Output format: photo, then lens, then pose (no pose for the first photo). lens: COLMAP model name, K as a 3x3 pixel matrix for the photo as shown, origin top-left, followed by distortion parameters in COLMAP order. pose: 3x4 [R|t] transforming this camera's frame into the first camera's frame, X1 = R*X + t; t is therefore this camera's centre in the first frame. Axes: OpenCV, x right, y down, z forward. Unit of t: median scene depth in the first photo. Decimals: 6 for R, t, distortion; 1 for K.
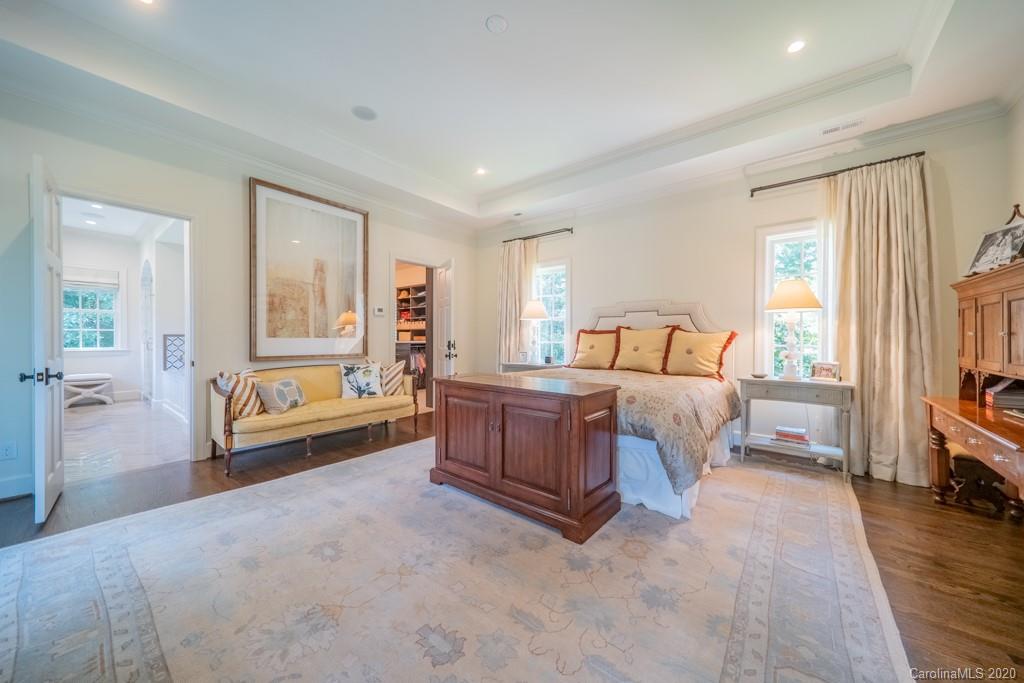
lens RADIAL K [[361.6, 0, 510.8], [0, 361.6, 340.9], [0, 0, 1]] dist [0.006950, -0.000076]
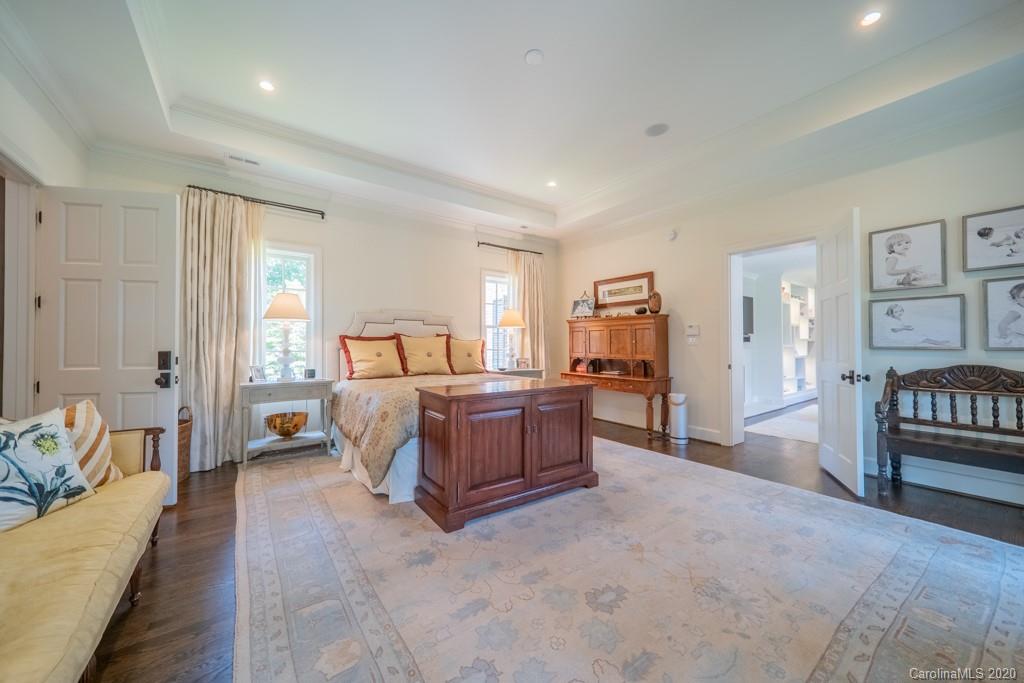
lens RADIAL K [[361.6, 0, 510.8], [0, 361.6, 340.9], [0, 0, 1]] dist [0.006950, -0.000076]
pose [[0.274444, 0.004768, 0.961591, -0.830671], [0.009962, 0.999920, -0.007801, -0.010334], [-0.961551, 0.011721, 0.274374, 0.585564]]
